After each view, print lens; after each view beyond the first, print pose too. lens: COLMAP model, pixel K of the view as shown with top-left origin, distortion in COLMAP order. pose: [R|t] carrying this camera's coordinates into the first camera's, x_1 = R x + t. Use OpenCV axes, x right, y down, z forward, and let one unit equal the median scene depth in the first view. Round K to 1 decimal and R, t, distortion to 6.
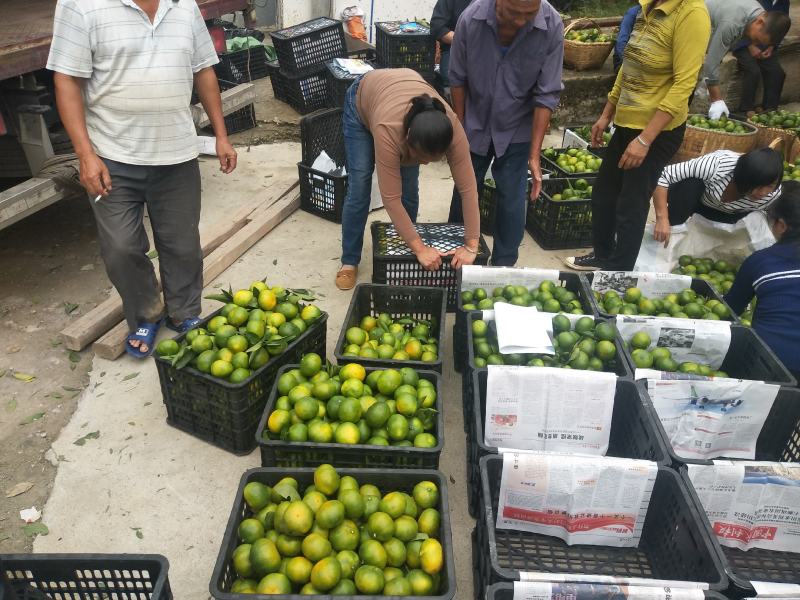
lens RADIAL K [[614.3, 0, 400.0], [0, 614.3, 300.0], [0, 0, 1]] dist [0.048127, -0.081149]
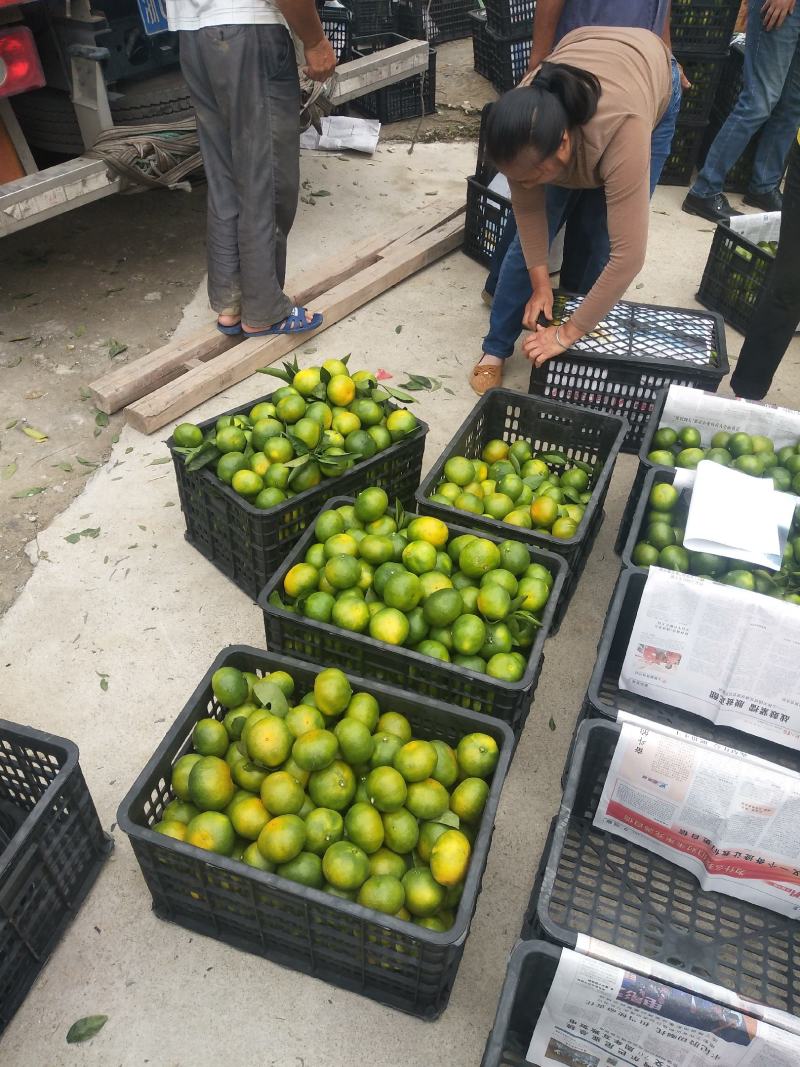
lens RADIAL K [[819.3, 0, 400.0], [0, 819.3, 533.5], [0, 0, 1]] dist [0.048127, -0.081149]
pose [[0.947118, 0.214918, -0.238282, 0.088314], [-0.167319, 0.964400, 0.204783, -0.043573], [0.273811, -0.154084, 0.949361, 0.165180]]
